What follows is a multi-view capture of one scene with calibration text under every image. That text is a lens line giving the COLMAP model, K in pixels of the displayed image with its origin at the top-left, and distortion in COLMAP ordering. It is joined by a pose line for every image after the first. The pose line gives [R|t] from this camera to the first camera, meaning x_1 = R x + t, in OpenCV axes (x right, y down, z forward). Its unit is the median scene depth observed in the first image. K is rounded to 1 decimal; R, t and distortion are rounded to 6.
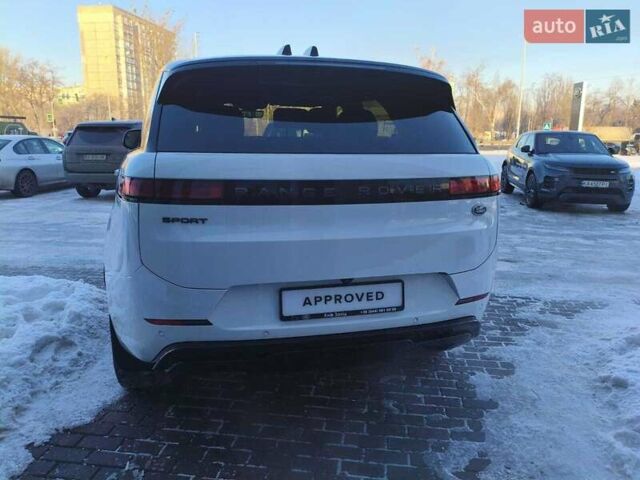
lens RADIAL K [[501.2, 0, 322.4], [0, 501.2, 241.8], [0, 0, 1]] dist [0.010186, -0.023061]
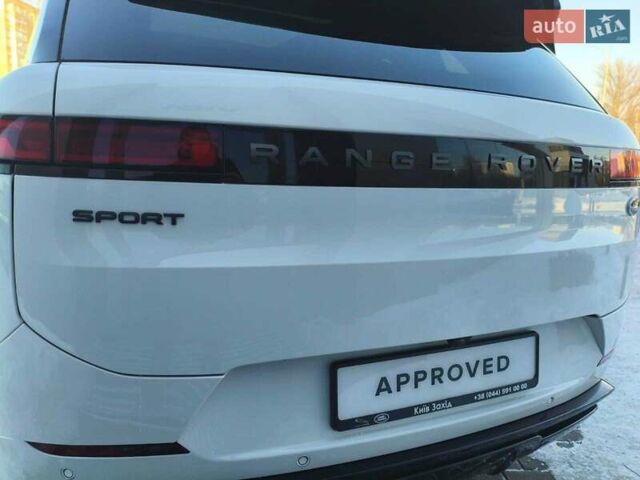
lens RADIAL K [[501.2, 0, 315.9], [0, 501.2, 237.7], [0, 0, 1]] dist [0.010186, -0.023061]
pose [[0.986376, 0.000280, 0.164508, -0.174036], [0.004439, 0.999589, -0.028318, -0.012086], [-0.164449, 0.028662, 0.985969, 0.514974]]
